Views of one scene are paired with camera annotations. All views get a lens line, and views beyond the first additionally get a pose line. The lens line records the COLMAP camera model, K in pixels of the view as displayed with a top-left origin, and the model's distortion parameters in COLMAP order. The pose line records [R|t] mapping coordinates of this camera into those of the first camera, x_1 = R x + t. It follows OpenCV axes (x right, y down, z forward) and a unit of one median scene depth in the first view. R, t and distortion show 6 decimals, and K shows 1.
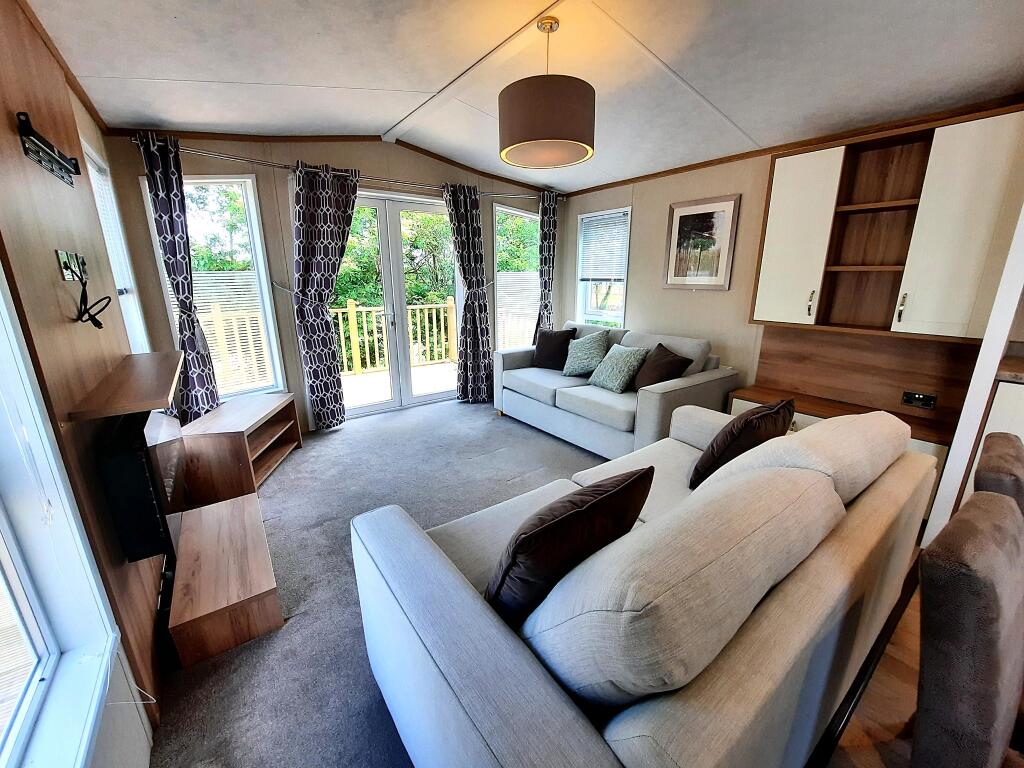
lens RADIAL K [[406.4, 0, 513.4], [0, 406.4, 388.5], [0, 0, 1]] dist [-0.017659, -0.000411]
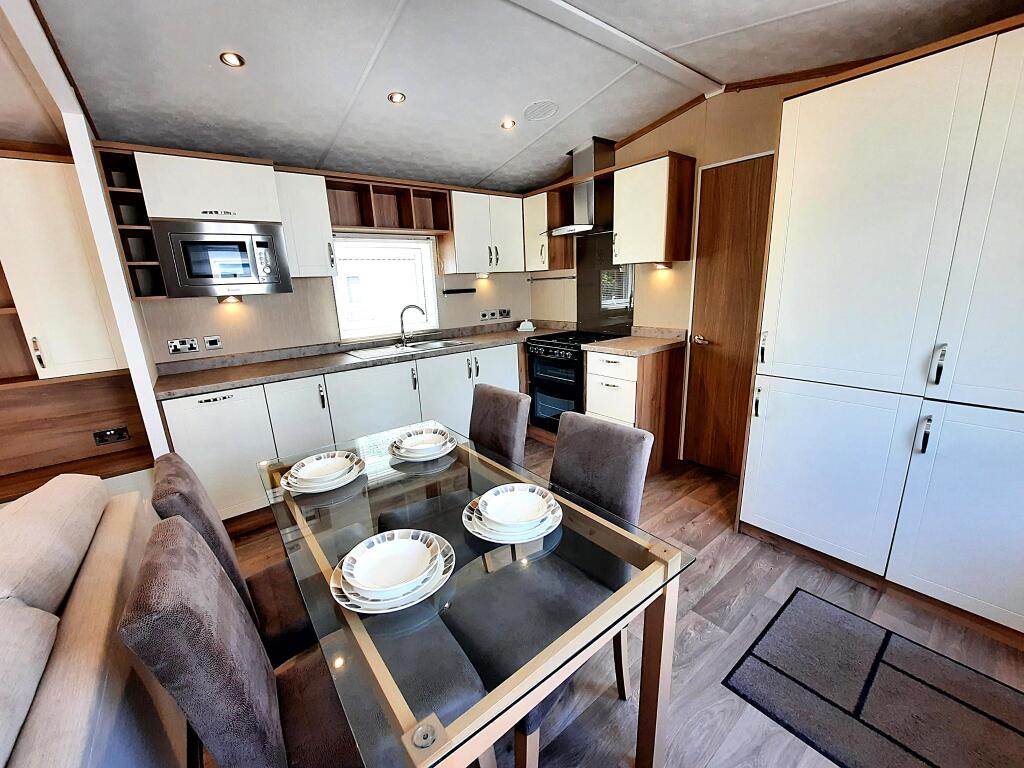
lens RADIAL K [[406.4, 0, 513.4], [0, 406.4, 388.5], [0, 0, 1]] dist [-0.017659, -0.000411]
pose [[-0.029162, -0.247759, 0.968383, 0.038902], [0.304923, 0.920413, 0.244668, -0.013293], [-0.951930, 0.302417, 0.048706, -0.028634]]
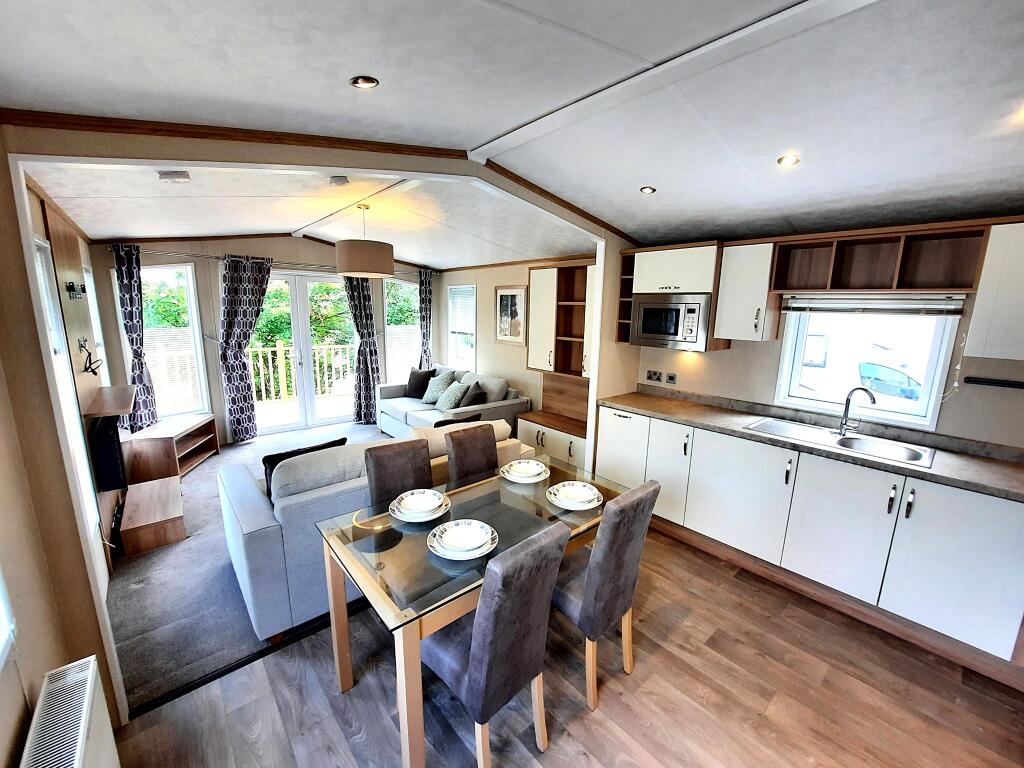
lens RADIAL K [[406.4, 0, 513.4], [0, 406.4, 388.5], [0, 0, 1]] dist [-0.017659, -0.000411]
pose [[0.995982, 0.008787, 0.089116, 0.359236], [-0.002045, 0.997146, -0.075469, 0.025597], [-0.089525, 0.074984, 0.993158, -0.479405]]
